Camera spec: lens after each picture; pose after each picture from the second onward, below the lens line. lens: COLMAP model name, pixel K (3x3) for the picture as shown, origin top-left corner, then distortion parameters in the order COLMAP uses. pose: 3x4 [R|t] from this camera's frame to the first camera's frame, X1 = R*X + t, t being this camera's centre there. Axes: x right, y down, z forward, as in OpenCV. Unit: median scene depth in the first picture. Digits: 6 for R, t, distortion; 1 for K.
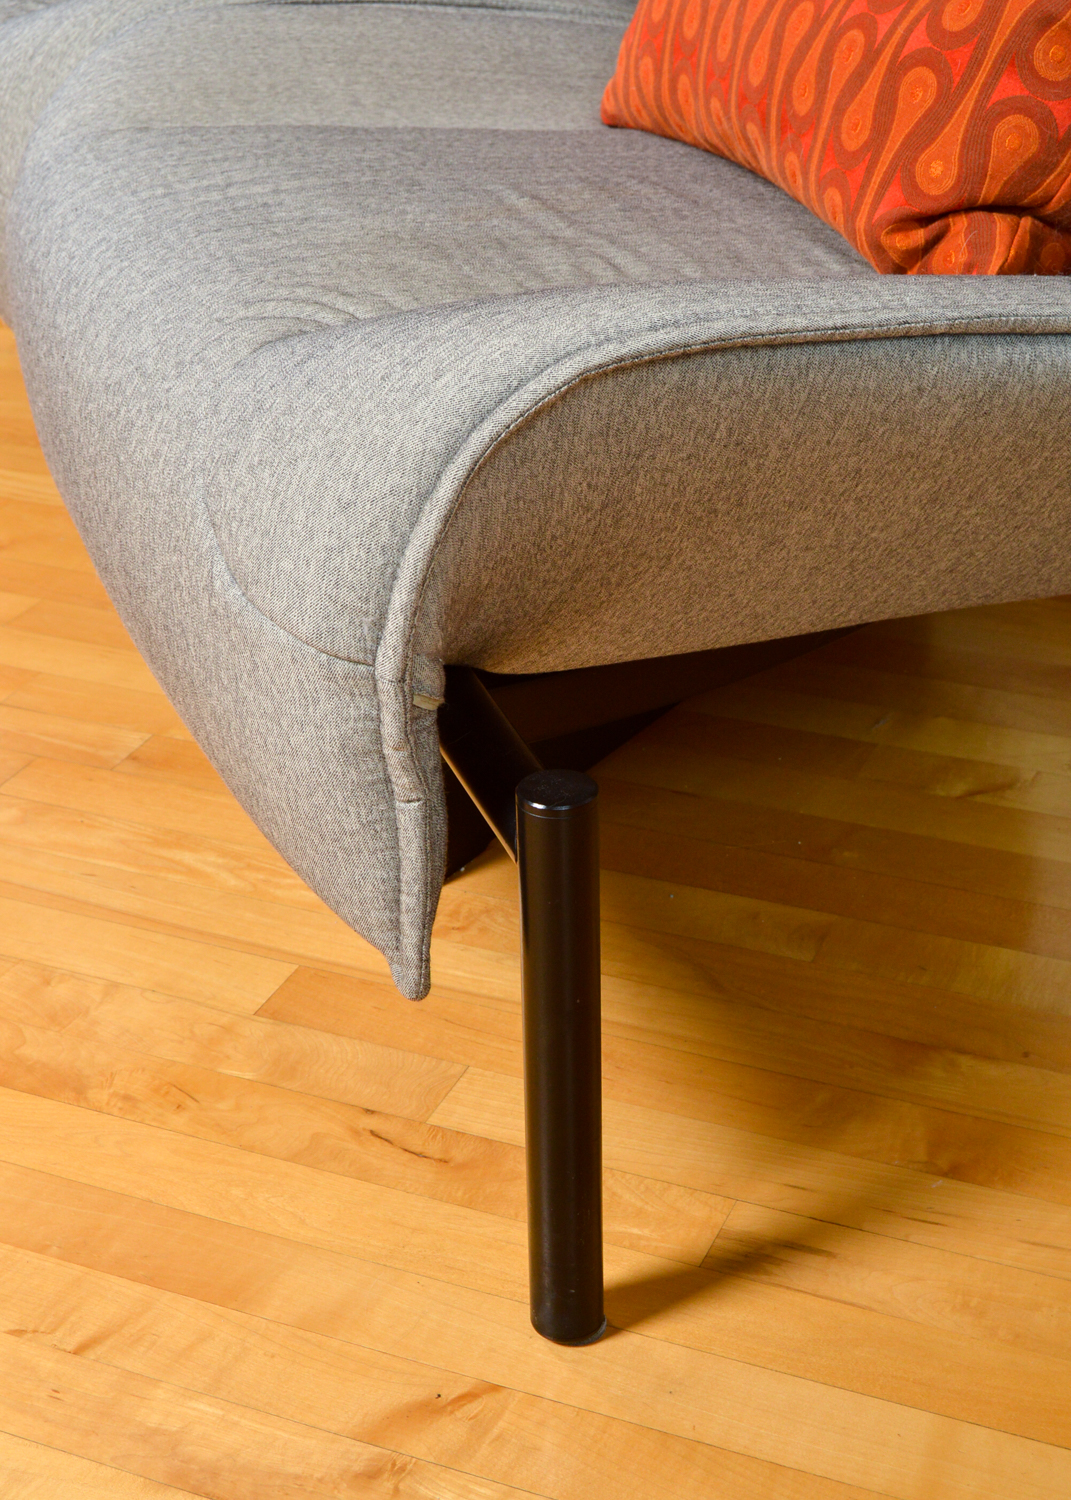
lens RADIAL K [[2491.0, 0, 538.8], [0, 2491.0, 751.6], [0, 0, 1]] dist [-0.043037, 0.000000]
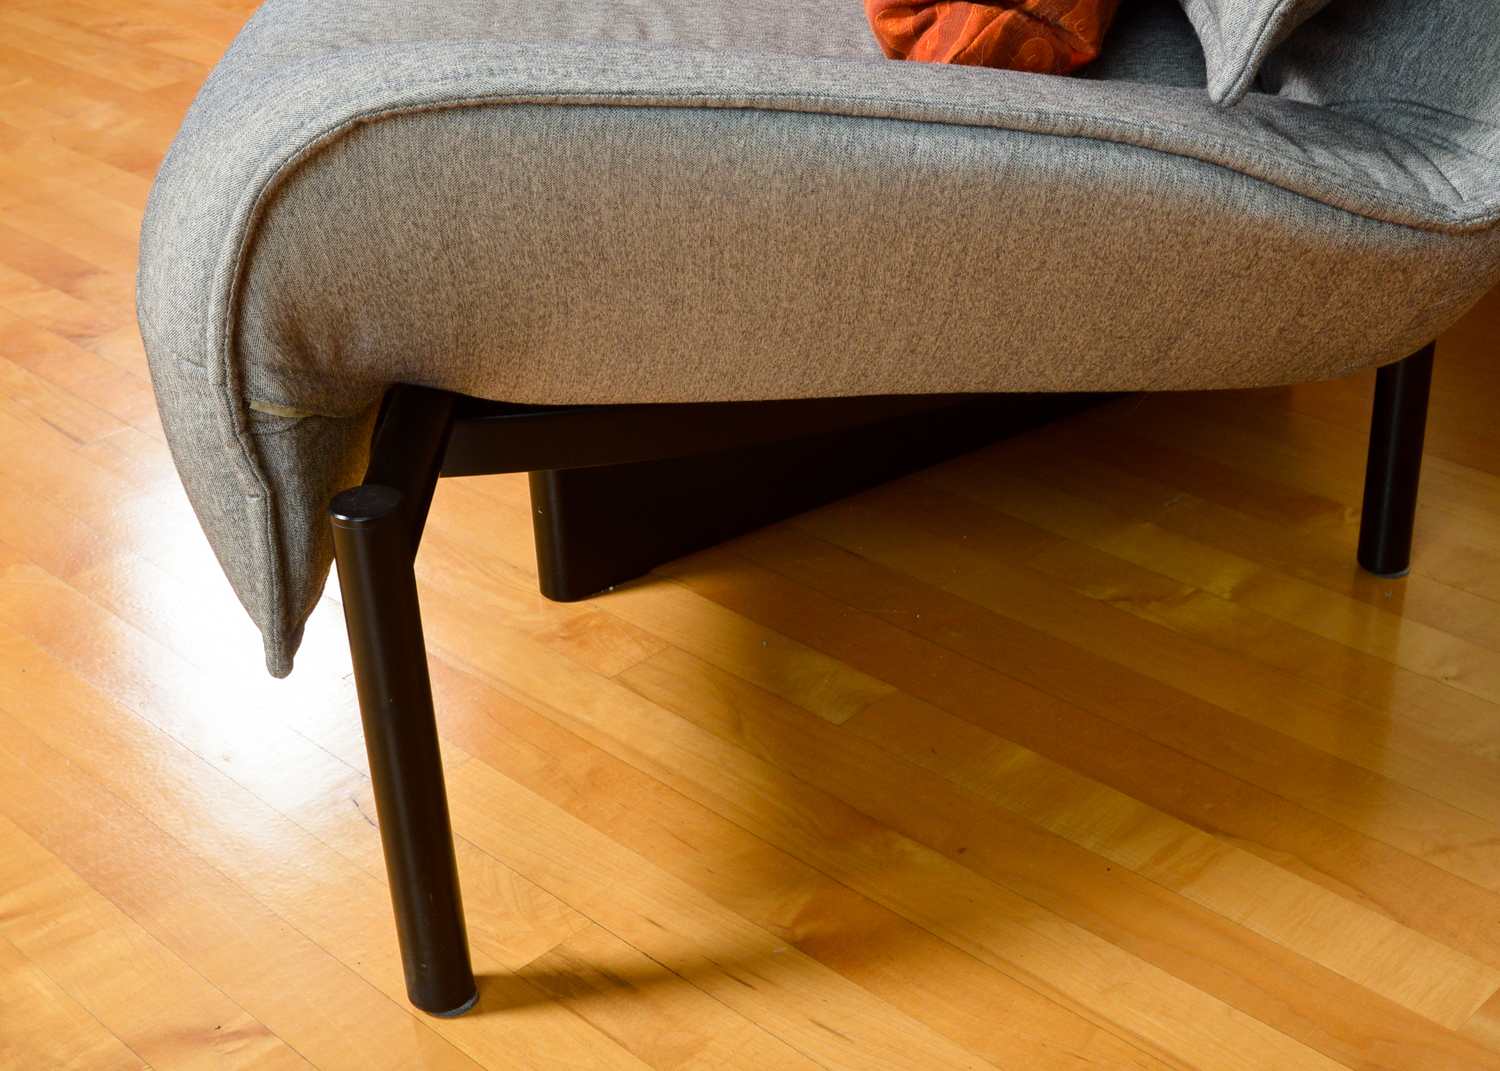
lens RADIAL K [[2143.4, 0, 749.7], [0, 2143.4, 536.1], [0, 0, 1]] dist [-0.056683, 0.000000]
pose [[0.945816, 0.135126, -0.295250, 0.426427], [-0.127611, 0.990818, 0.044670, -0.032048], [0.298575, -0.004572, 0.954375, 0.156424]]
